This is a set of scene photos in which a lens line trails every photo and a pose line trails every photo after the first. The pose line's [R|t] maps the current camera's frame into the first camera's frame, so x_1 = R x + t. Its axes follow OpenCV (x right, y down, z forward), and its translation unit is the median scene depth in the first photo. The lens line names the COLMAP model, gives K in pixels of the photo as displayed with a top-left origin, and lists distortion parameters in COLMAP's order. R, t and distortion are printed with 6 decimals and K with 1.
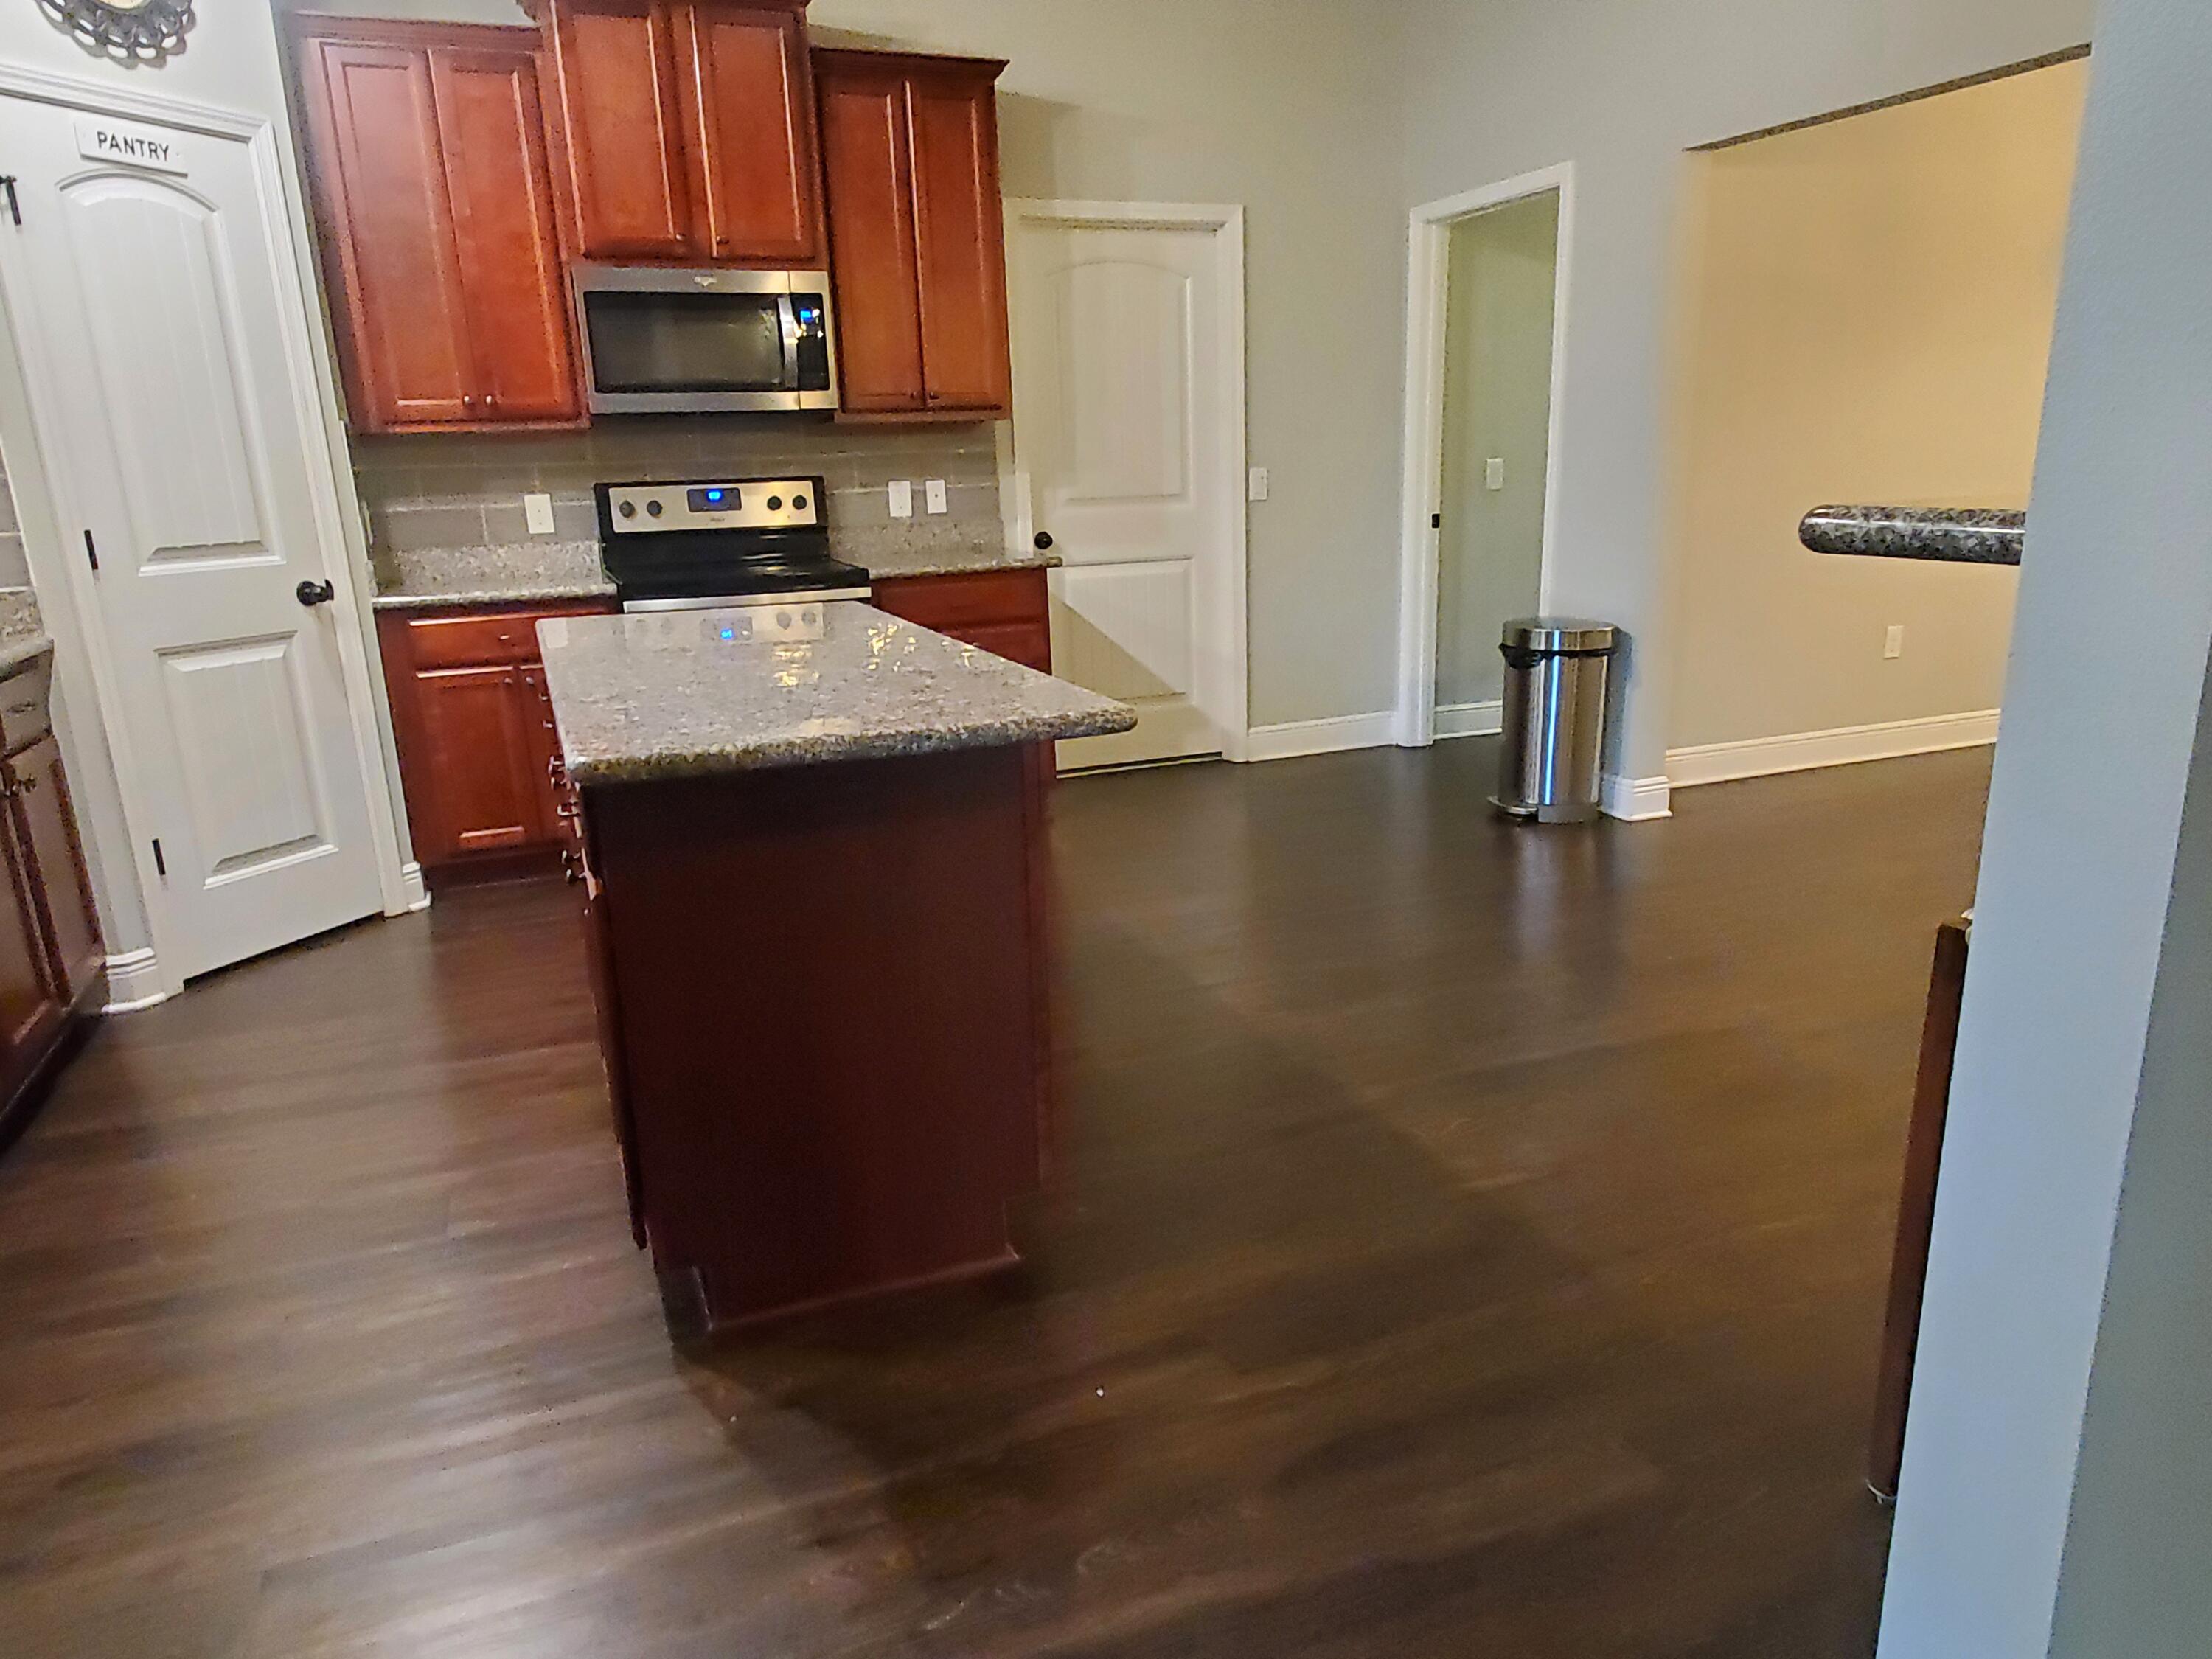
lens RADIAL K [[1451.3, 0, 1118.0], [0, 1451.3, 860.7], [0, 0, 1]] dist [-0.000825, 0.000337]
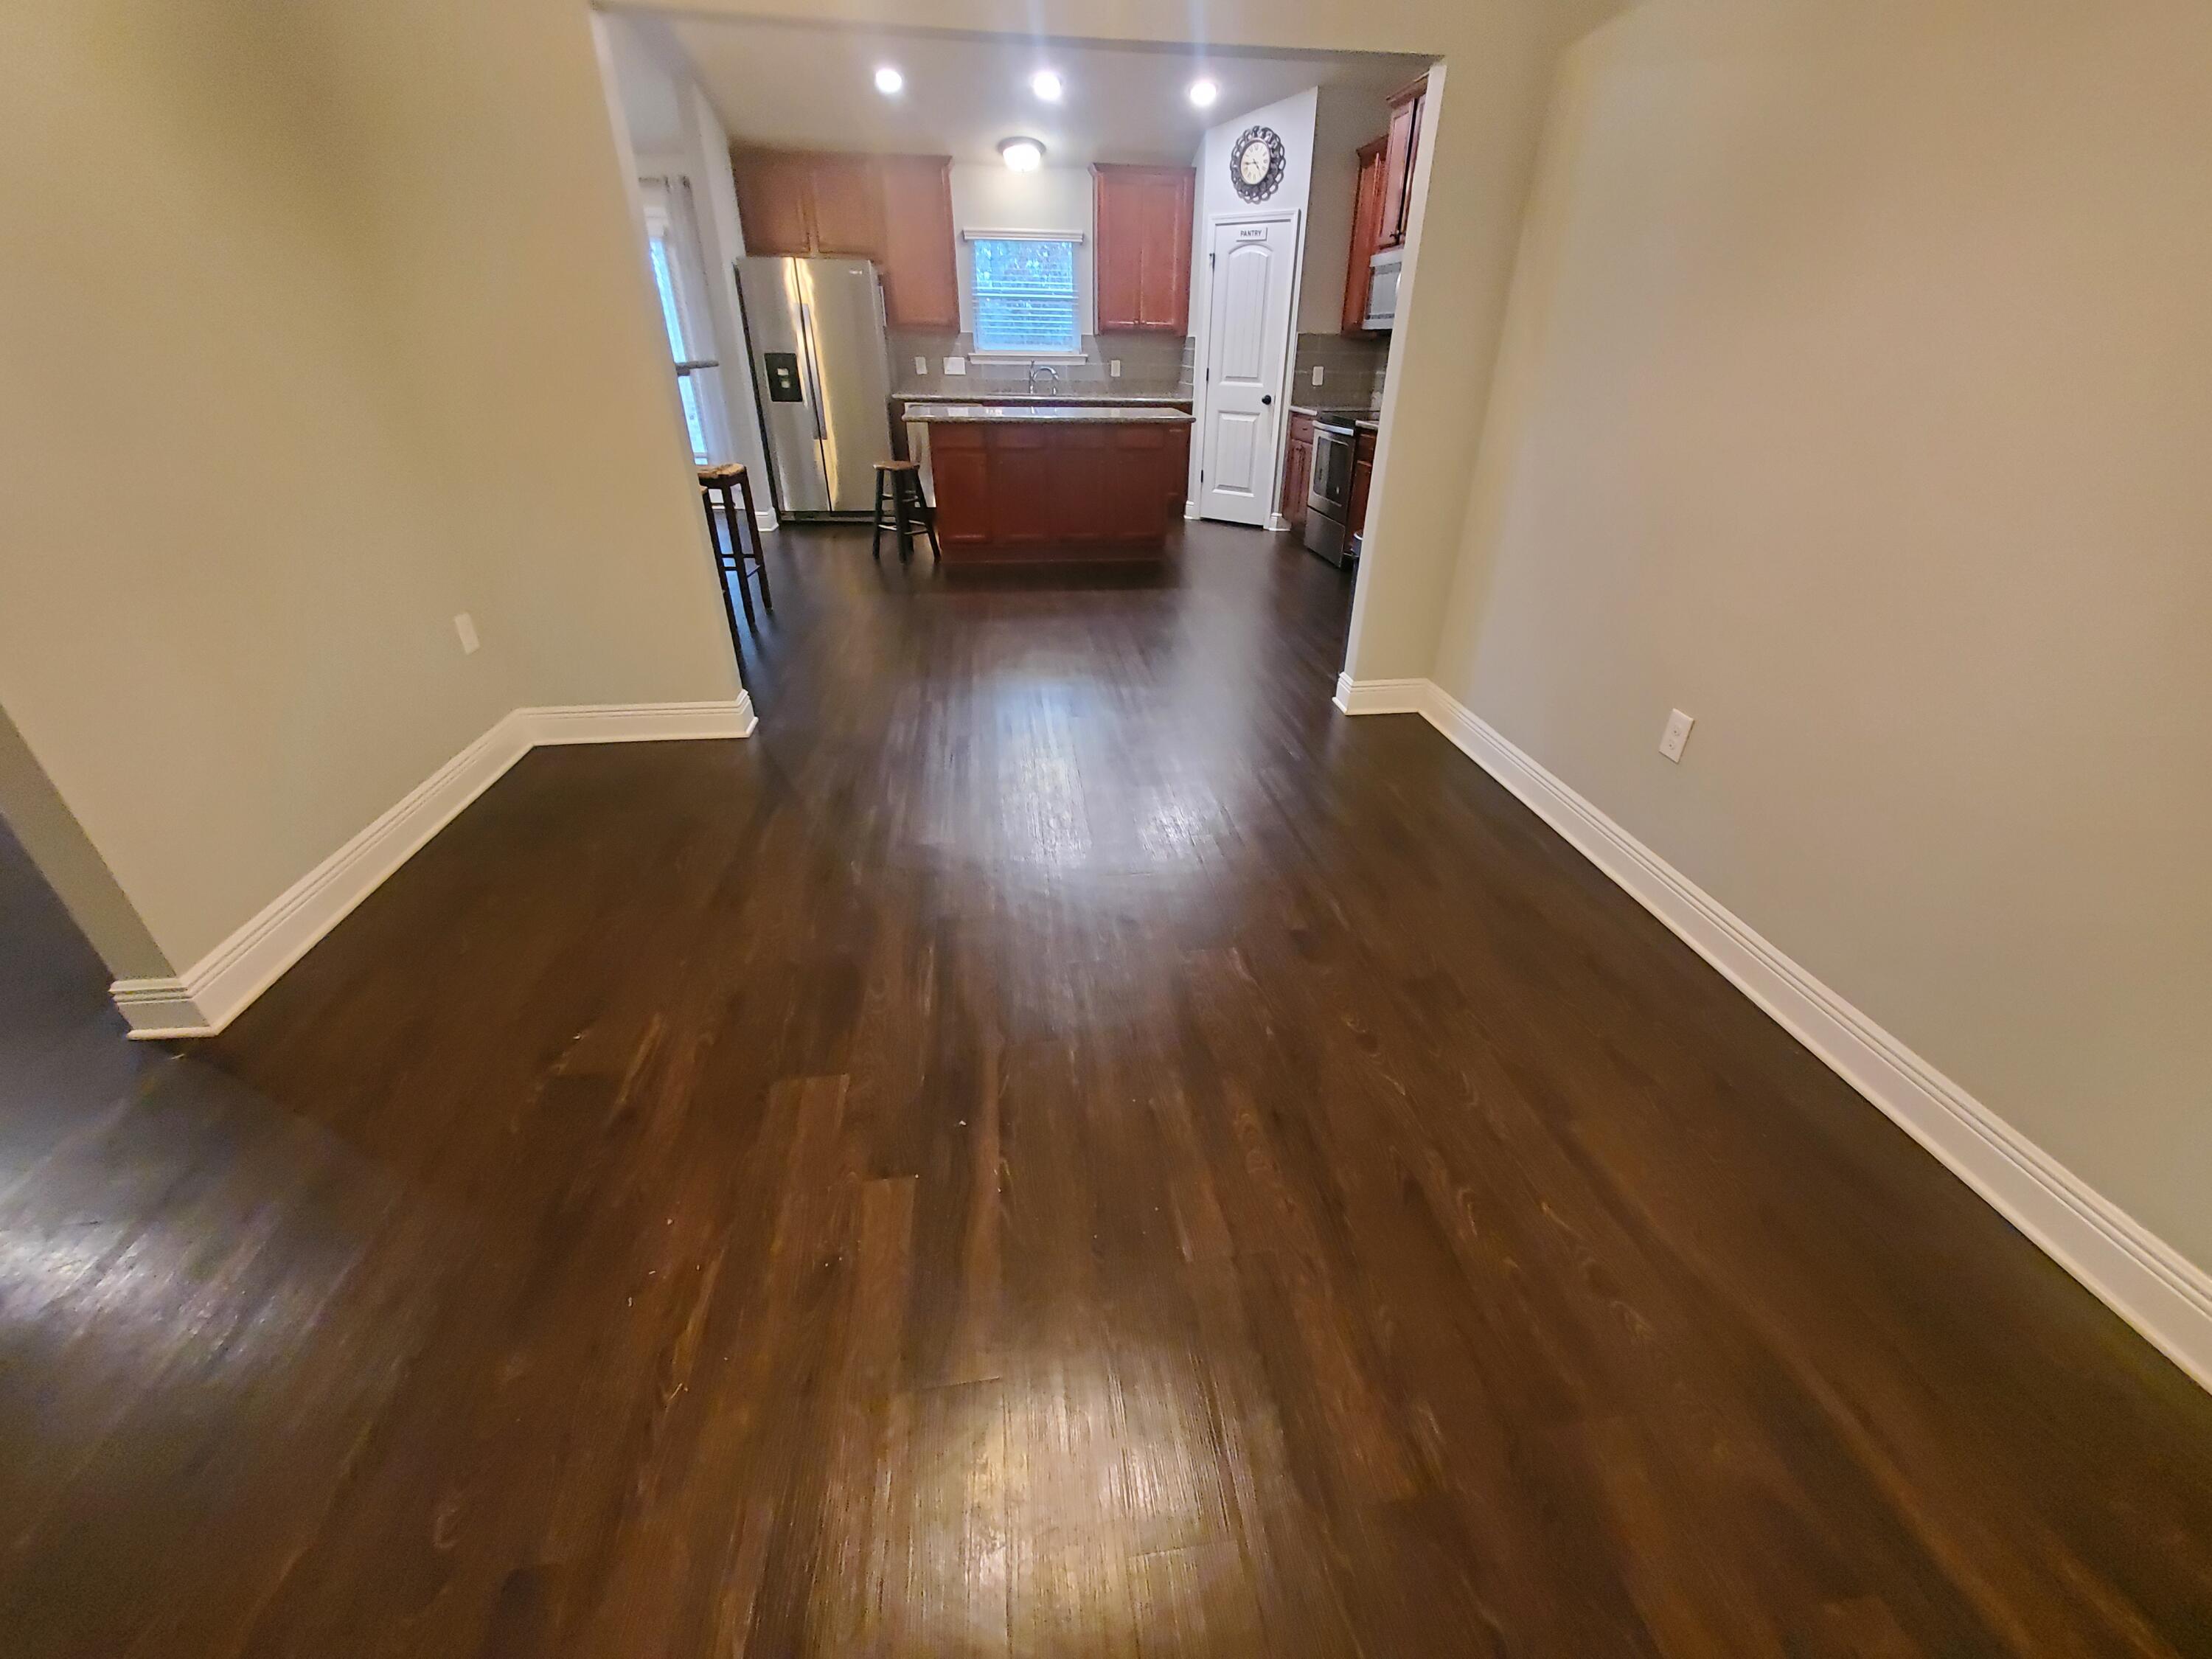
lens RADIAL K [[873.4, 0, 1131.5], [0, 873.4, 845.2], [0, 0, 1]] dist [0.000181, -0.000371]
pose [[-0.238780, 0.508115, -0.827528, 1.124974], [-0.271943, 0.783092, 0.559298, -0.316825], [0.932218, 0.358590, -0.048808, 0.942929]]
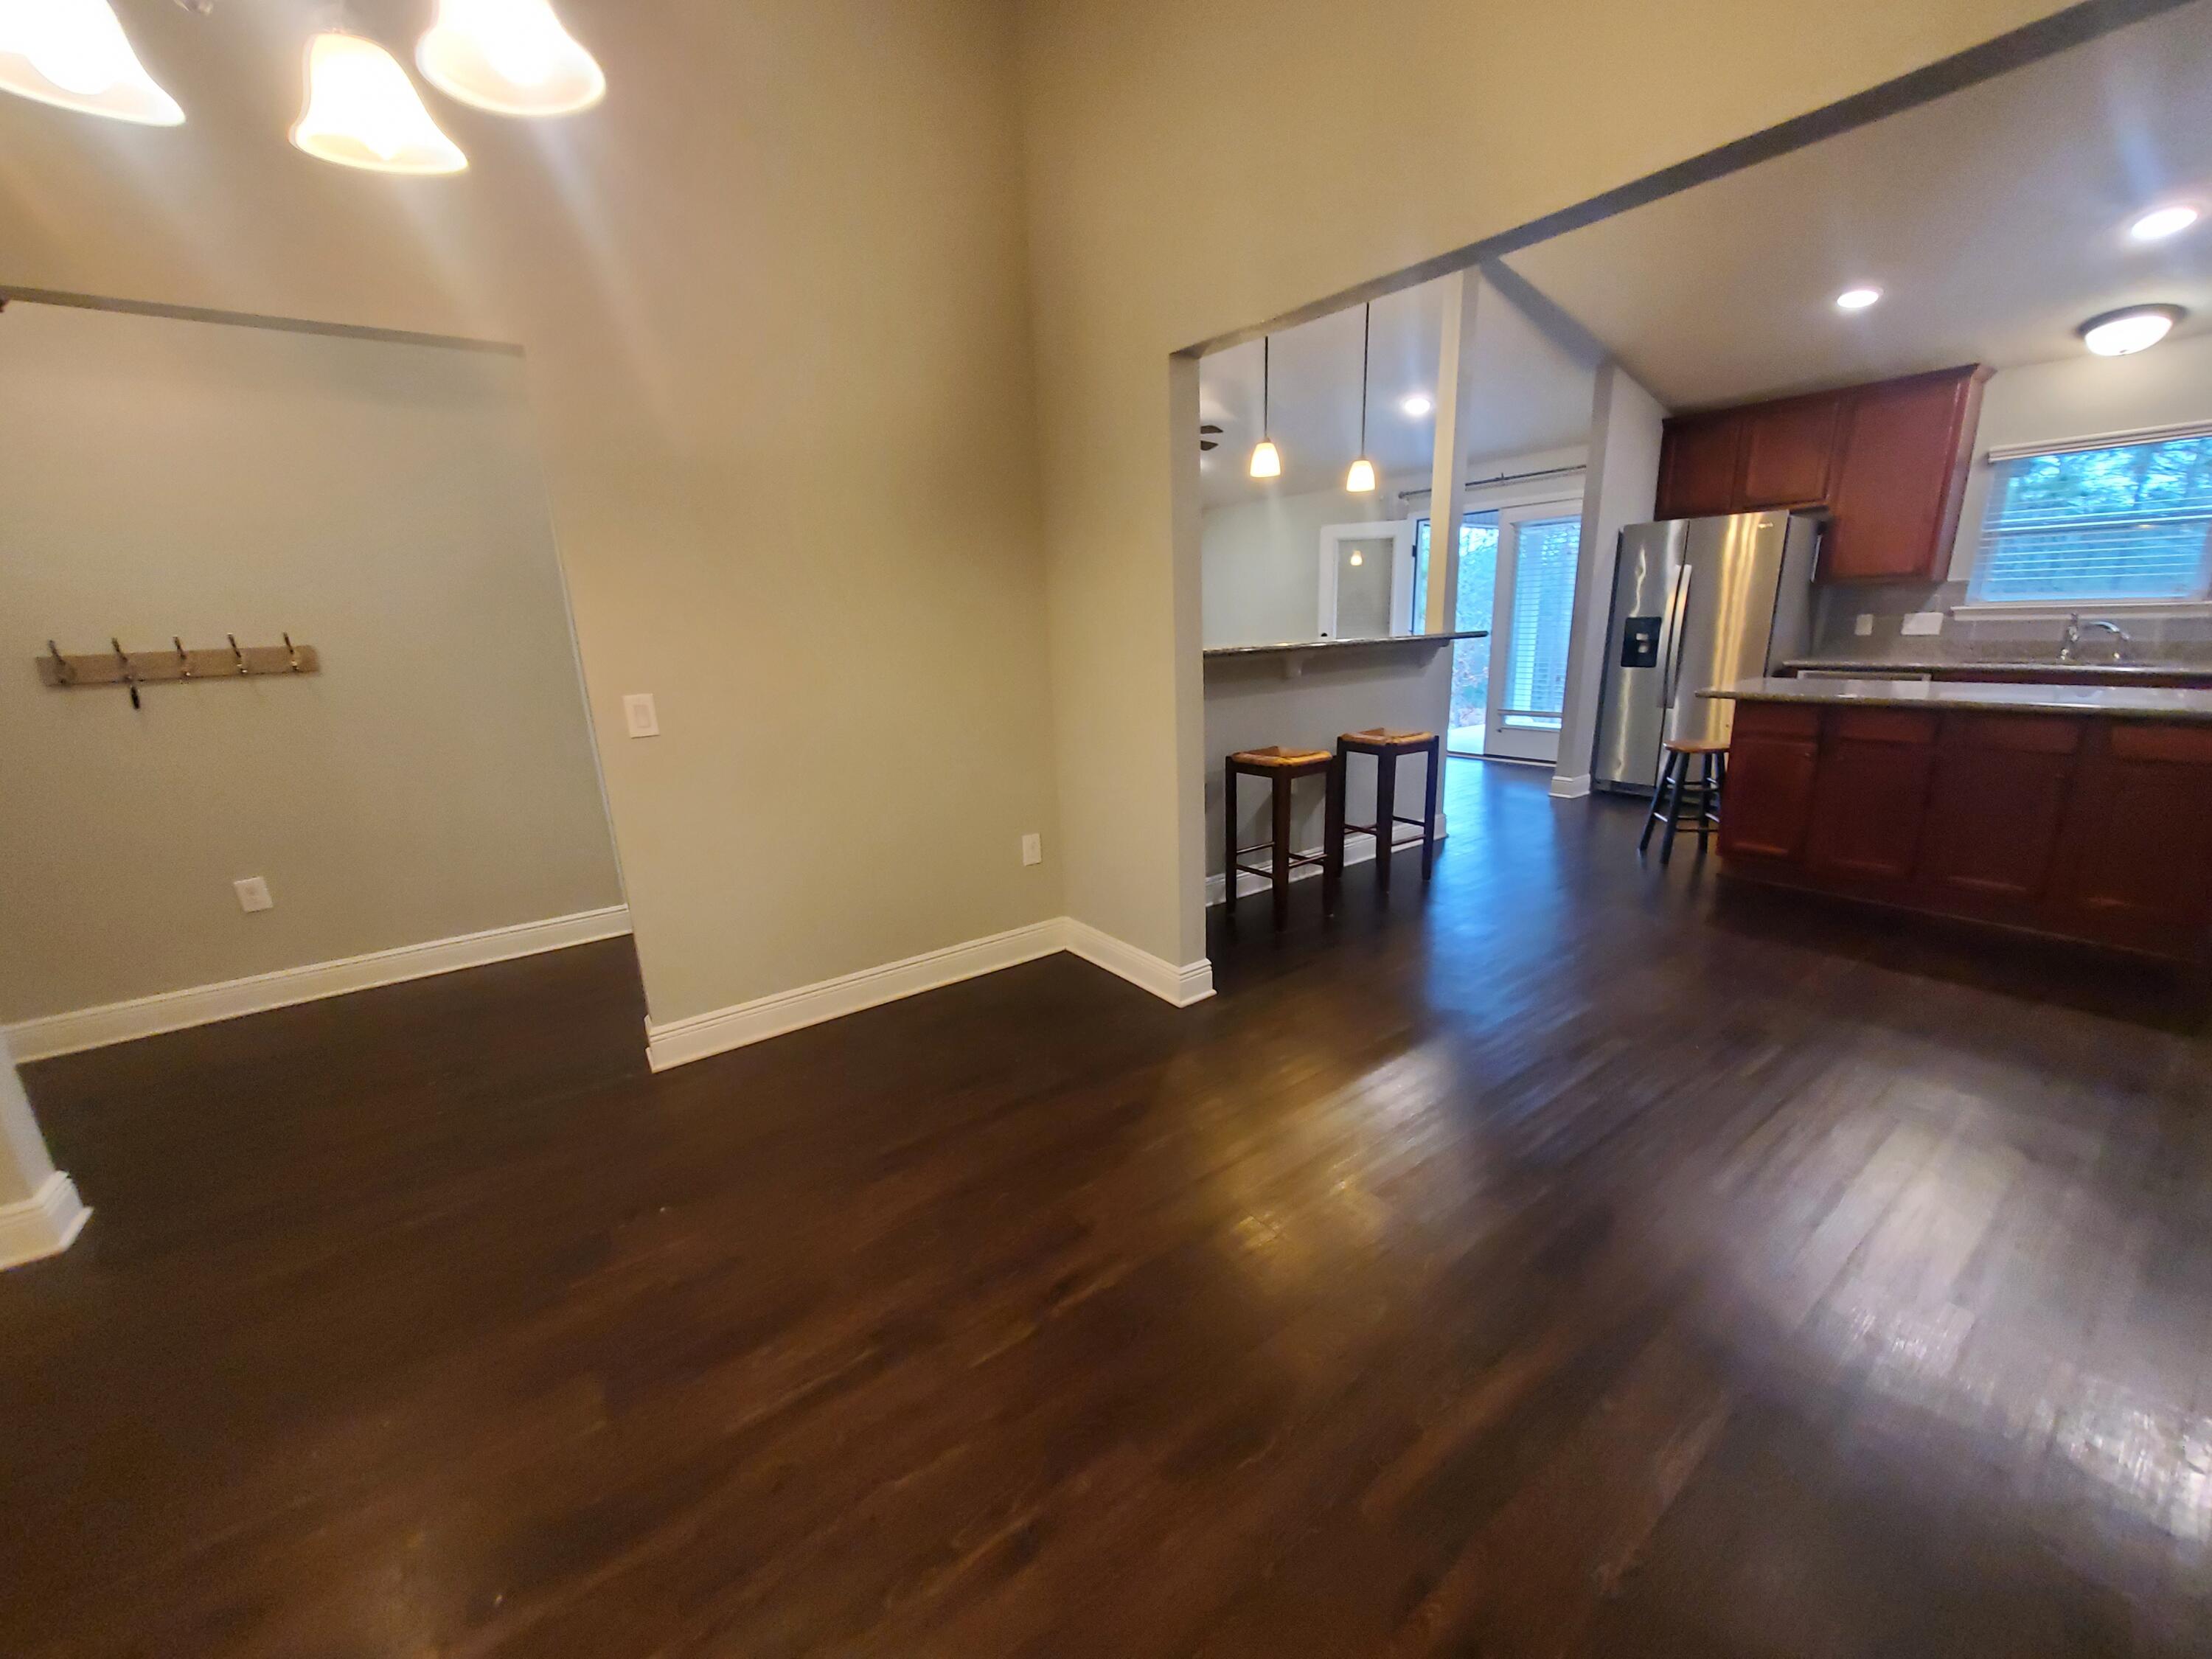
lens RADIAL K [[873.4, 0, 1131.5], [0, 873.4, 845.2], [0, 0, 1]] dist [0.000181, -0.000371]
pose [[-0.964492, 0.128087, -0.230975, 0.749510], [-0.006998, 0.861831, 0.507147, -0.343161], [0.264020, 0.490756, -0.830333, 1.060554]]
